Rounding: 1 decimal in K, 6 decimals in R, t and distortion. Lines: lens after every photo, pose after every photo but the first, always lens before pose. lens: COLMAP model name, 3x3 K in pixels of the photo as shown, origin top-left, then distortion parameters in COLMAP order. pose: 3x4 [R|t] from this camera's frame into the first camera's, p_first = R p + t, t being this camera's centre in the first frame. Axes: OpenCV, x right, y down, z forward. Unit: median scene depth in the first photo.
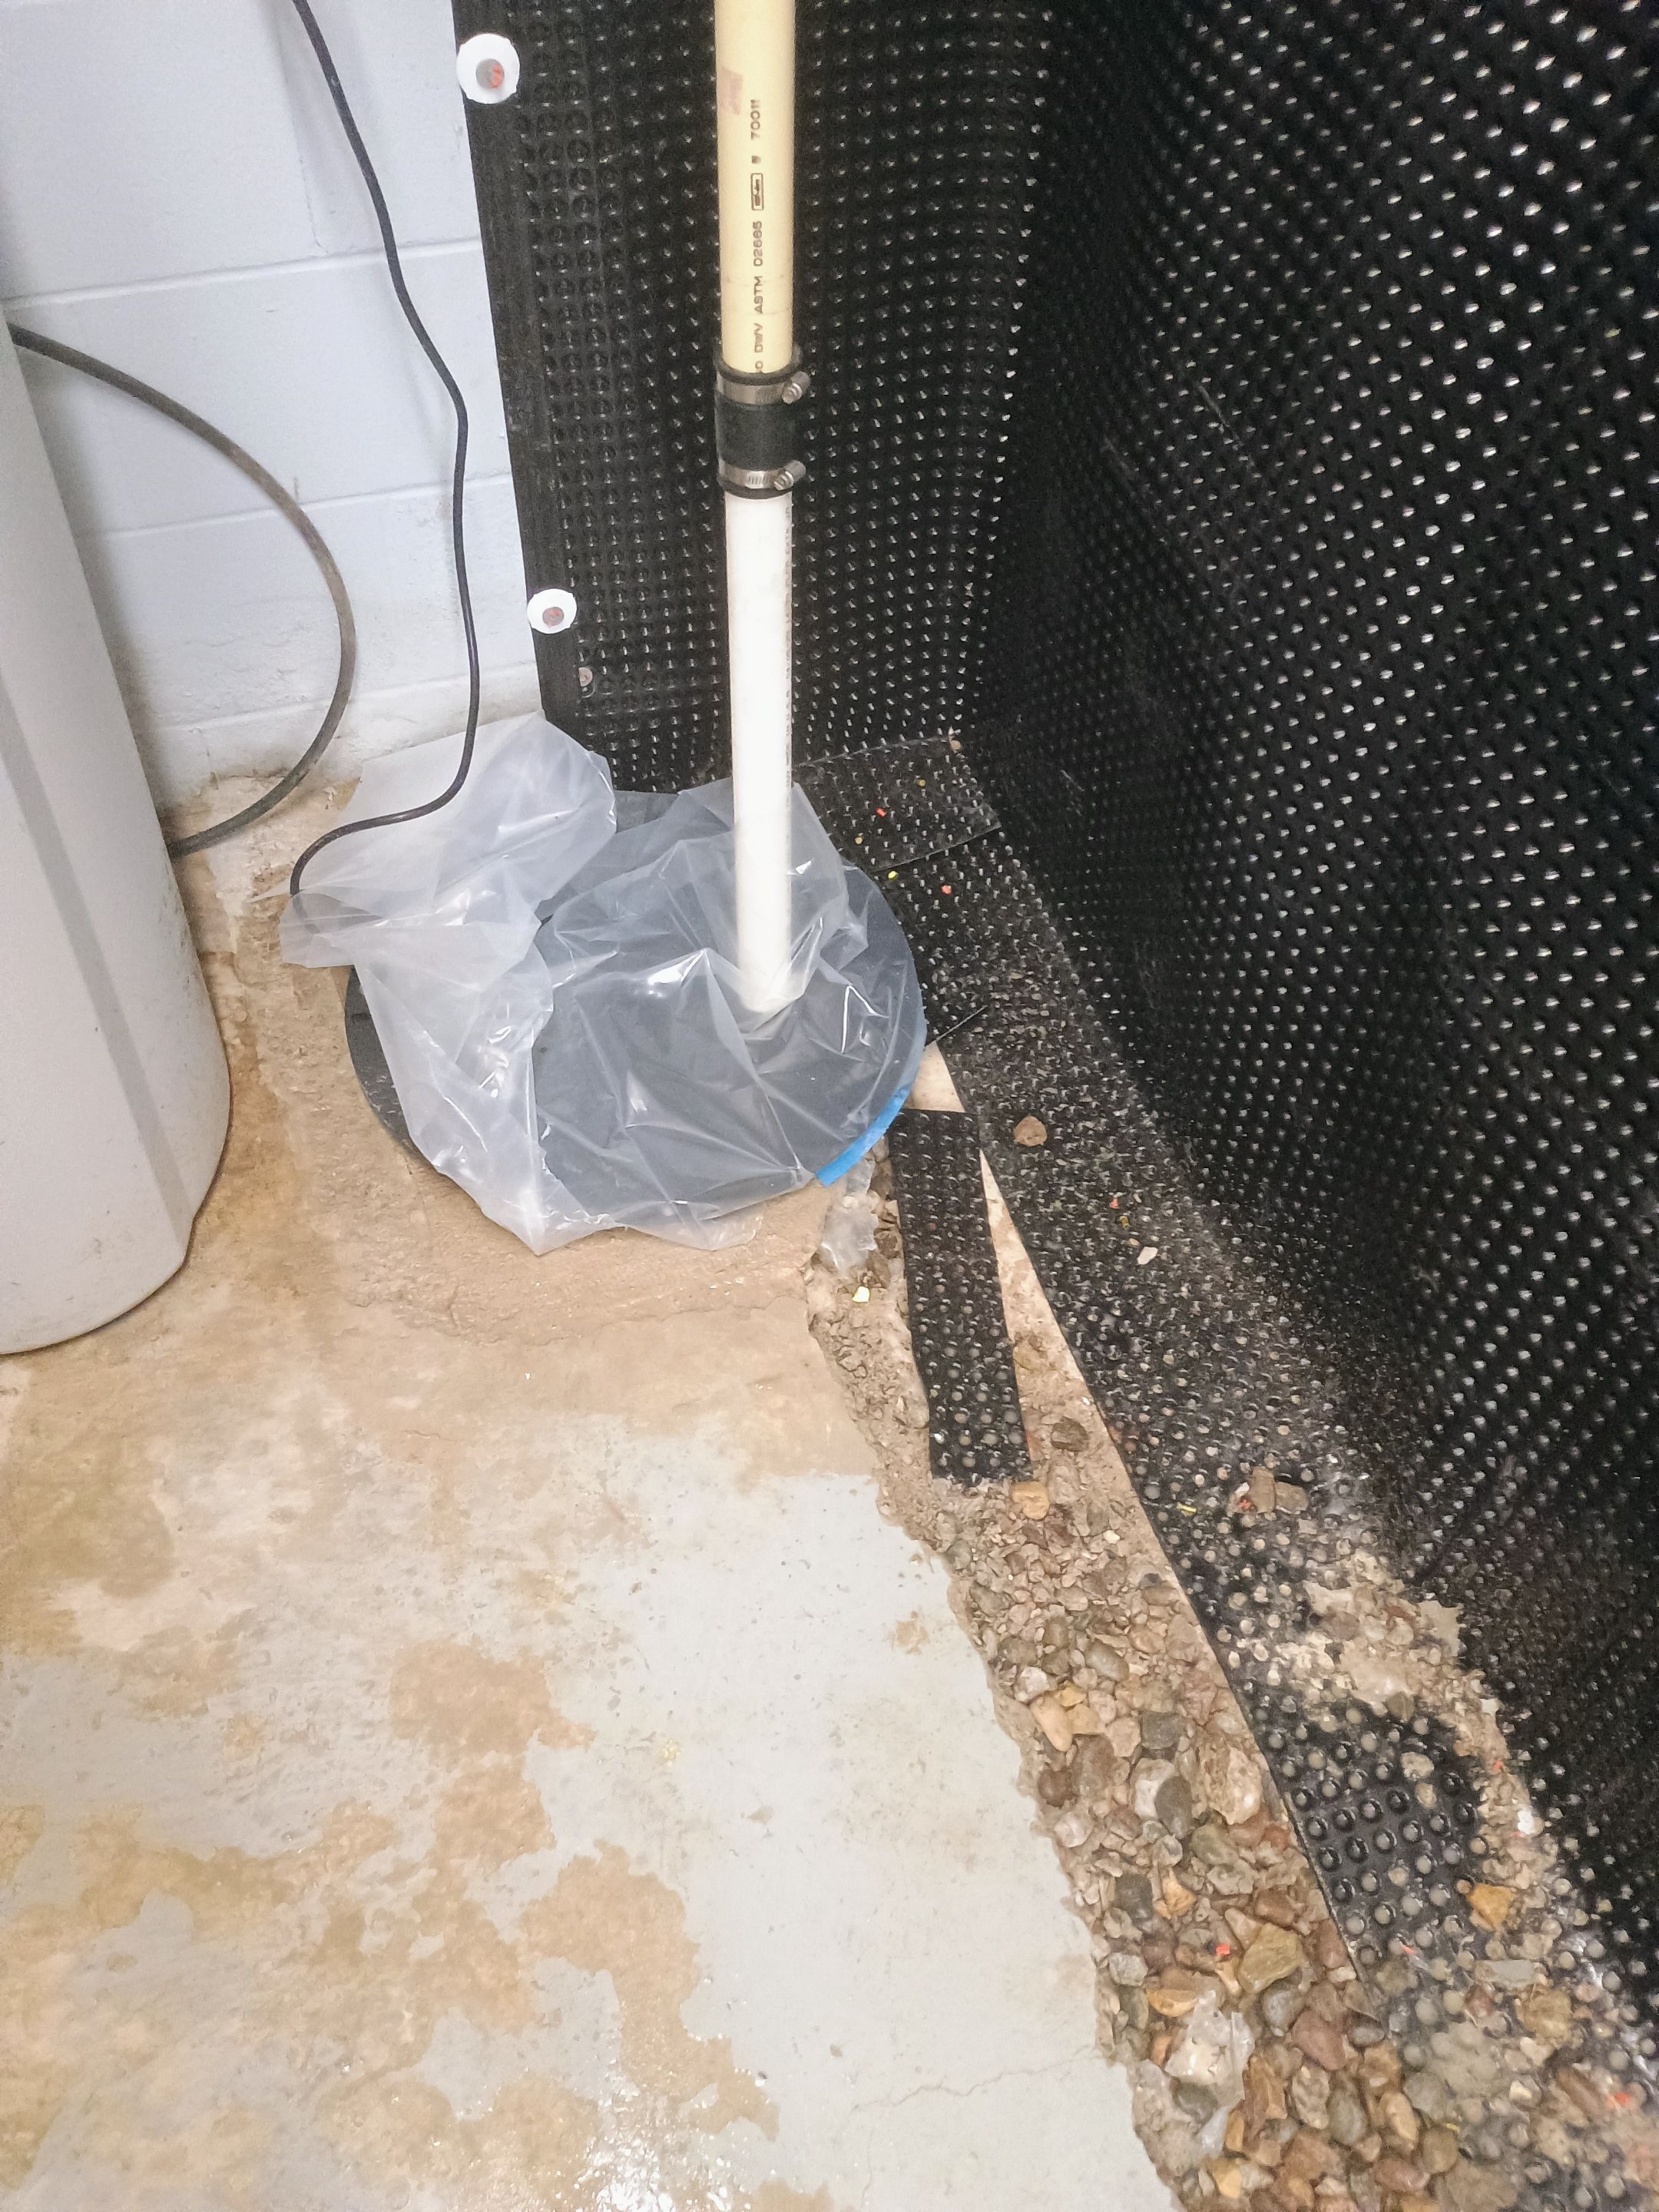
lens RADIAL K [[1914.6, 0, 825.4], [0, 1914.6, 1106.7], [0, 0, 1]] dist [0.077984, -0.088874]
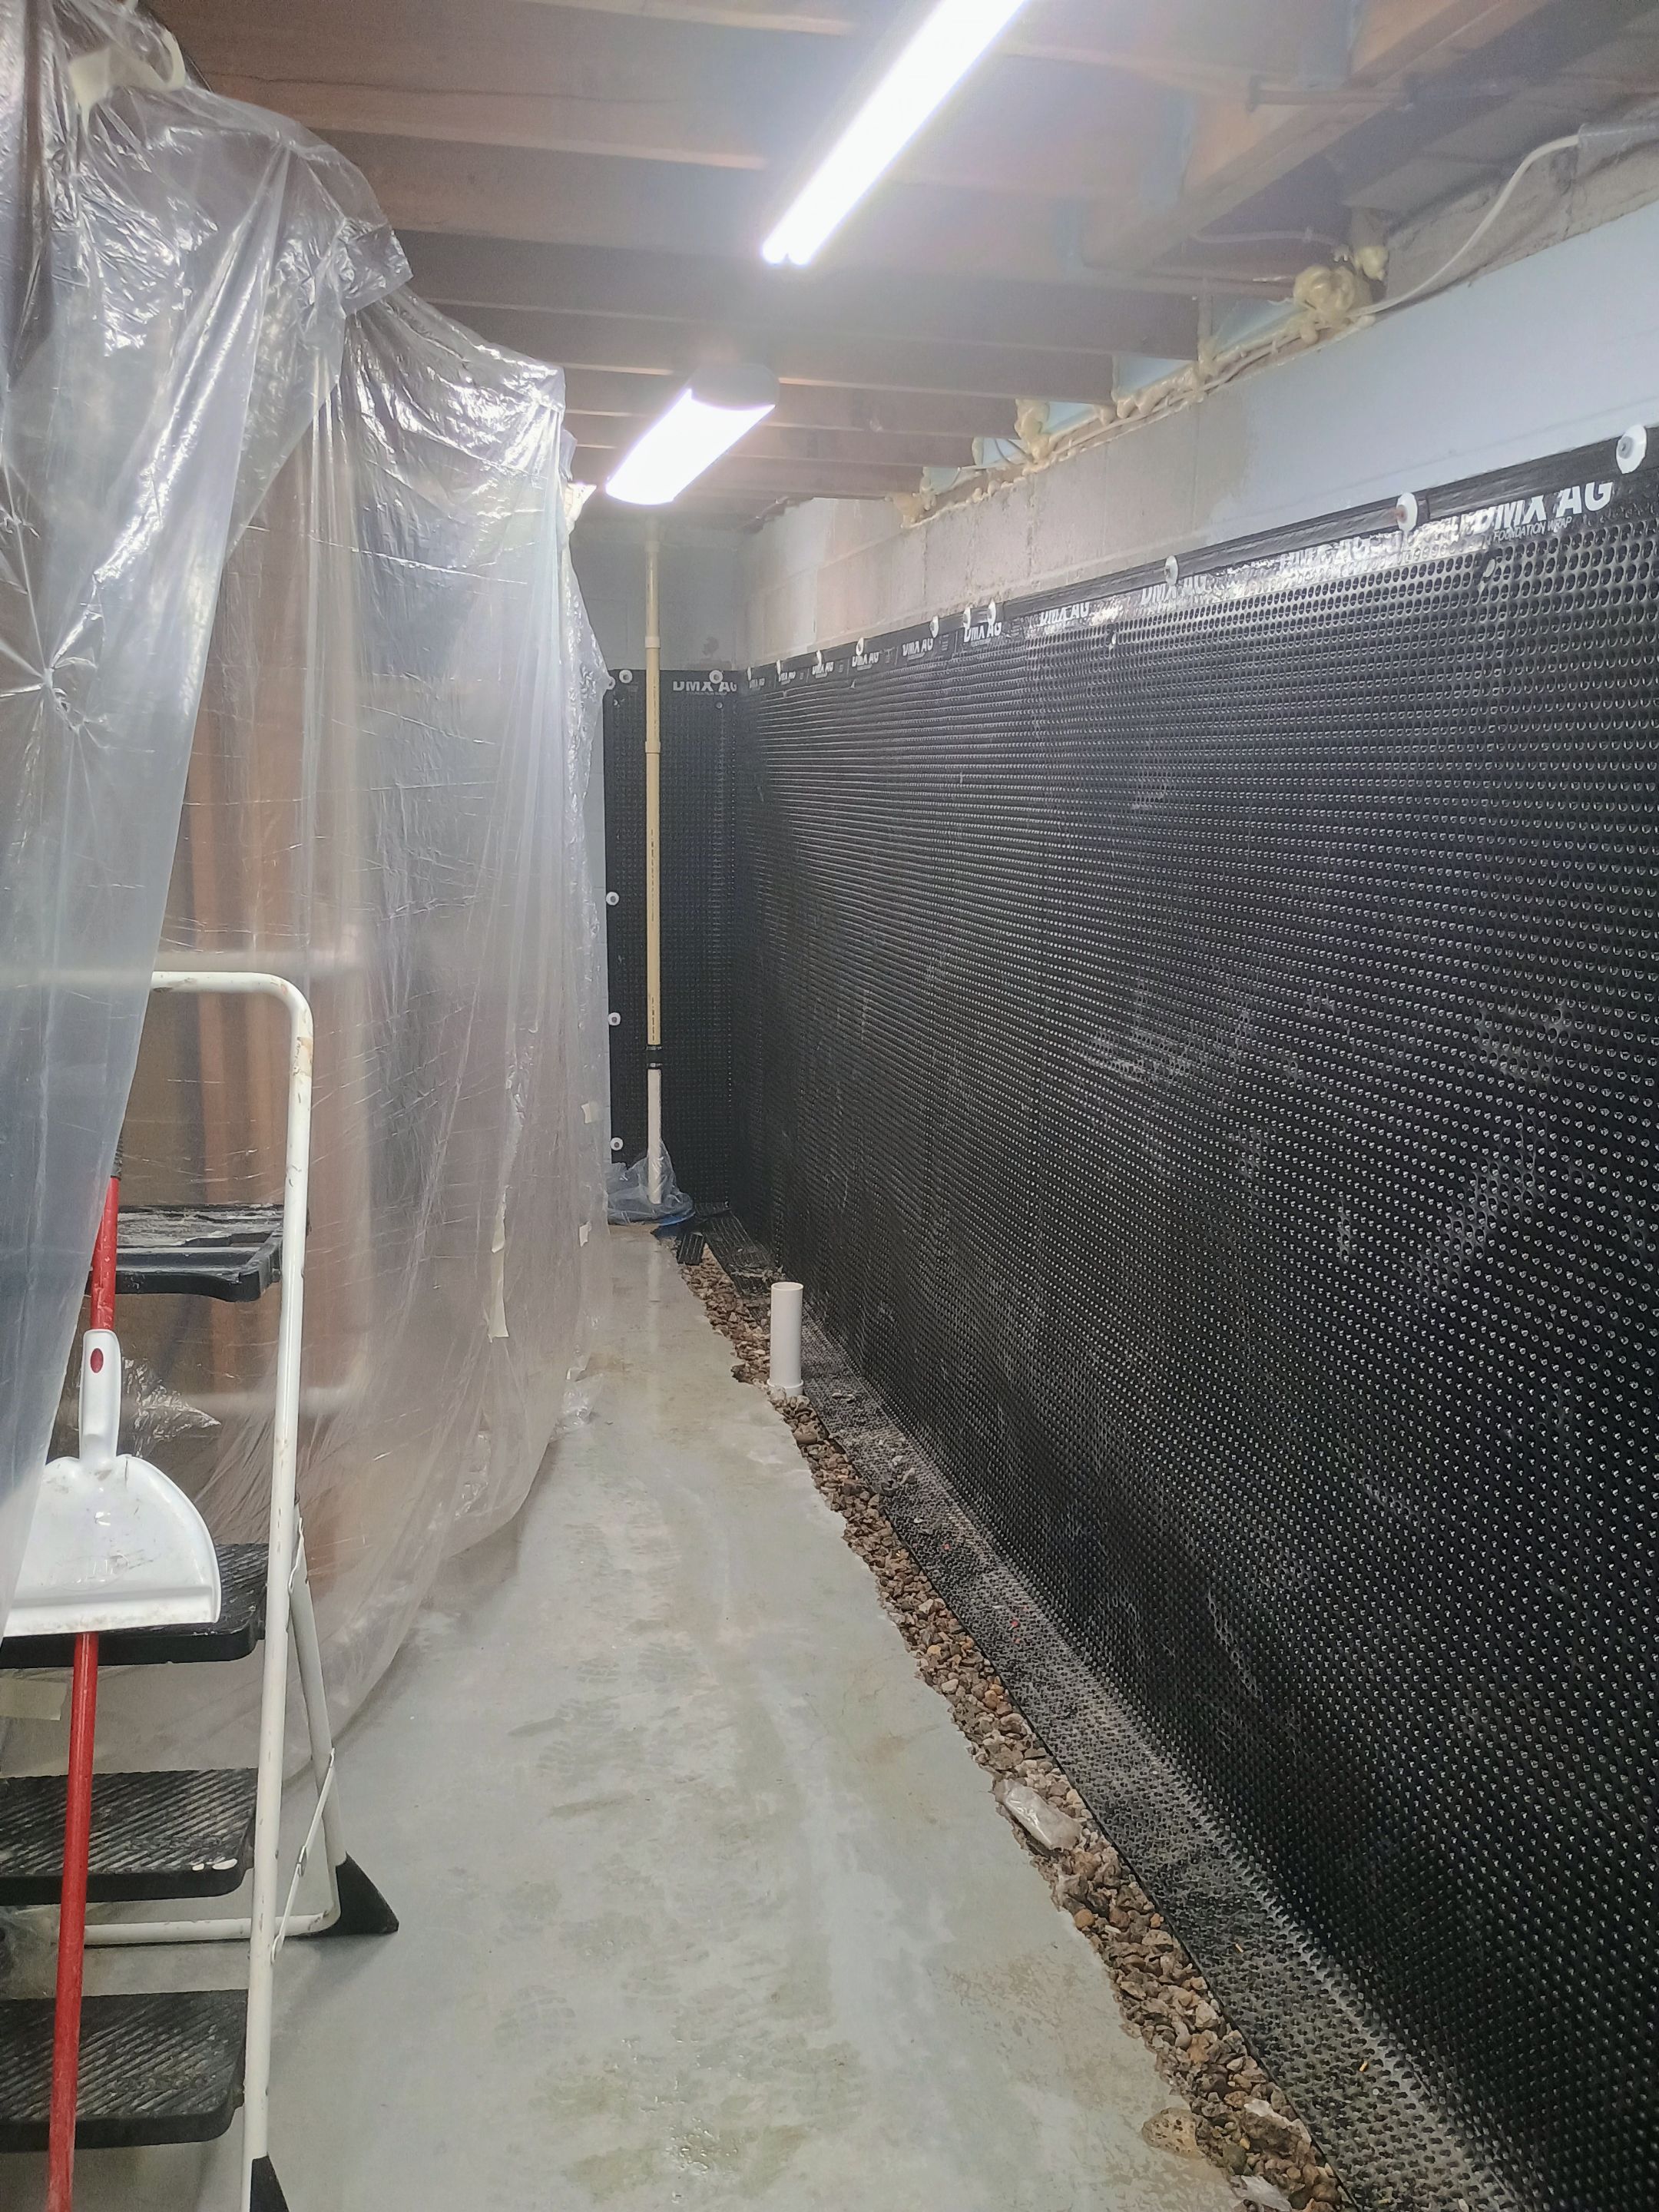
lens RADIAL K [[1949.1, 0, 874.8], [0, 1949.1, 1099.0], [0, 0, 1]] dist [0.049476, -0.005083]
pose [[0.998103, -0.001244, -0.061550, 0.742902], [-0.039987, 0.747077, -0.663533, 2.699827], [0.046808, 0.664736, 0.745611, -2.371110]]
